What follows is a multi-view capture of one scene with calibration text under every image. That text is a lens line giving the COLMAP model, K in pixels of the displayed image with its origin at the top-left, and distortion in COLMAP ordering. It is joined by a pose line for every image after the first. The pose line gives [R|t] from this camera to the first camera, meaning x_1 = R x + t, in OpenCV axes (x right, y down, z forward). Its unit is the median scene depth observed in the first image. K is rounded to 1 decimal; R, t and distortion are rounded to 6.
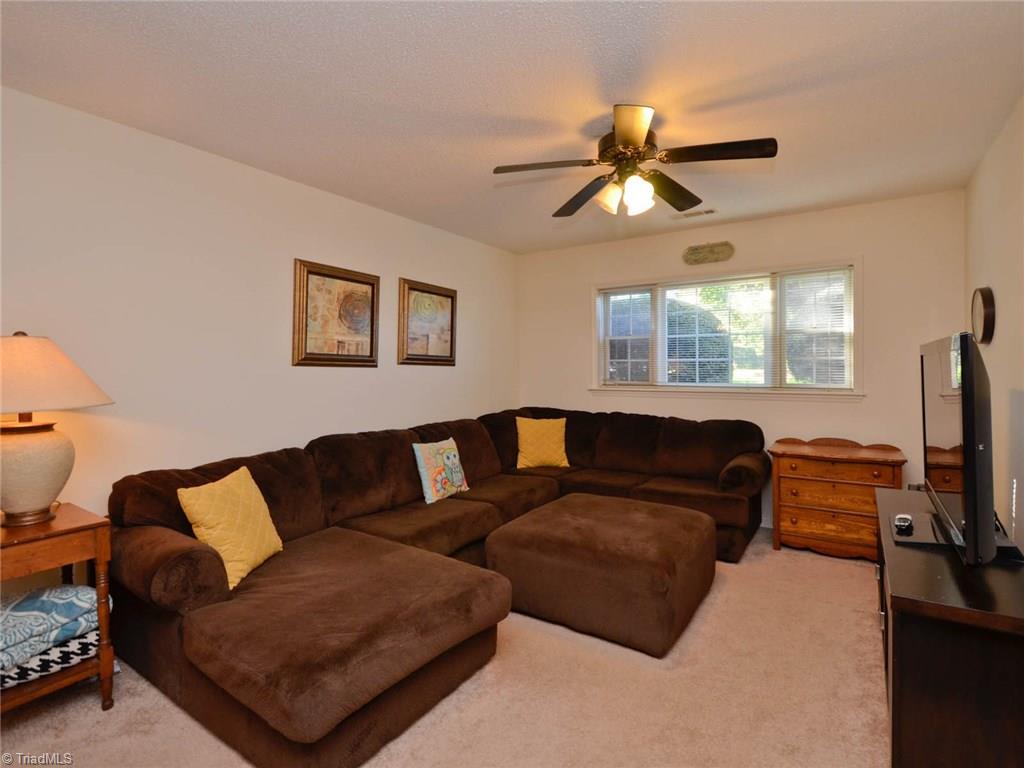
lens RADIAL K [[512.2, 0, 513.1], [0, 512.2, 374.1], [0, 0, 1]] dist [0.002587, -0.004803]
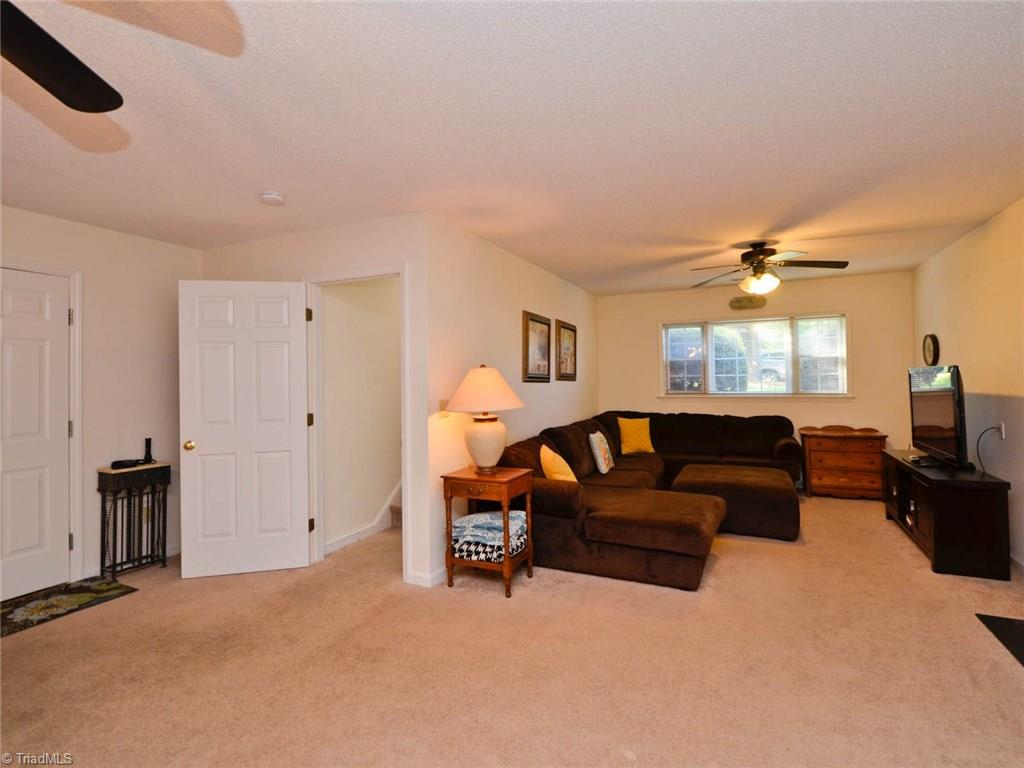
lens RADIAL K [[512.2, 0, 513.7], [0, 512.2, 378.8], [0, 0, 1]] dist [0.002587, -0.004803]
pose [[0.988738, -0.008852, 0.149394, -0.525839], [0.011248, 0.999821, -0.015206, -0.003422], [-0.149233, 0.016715, 0.988661, -0.359188]]
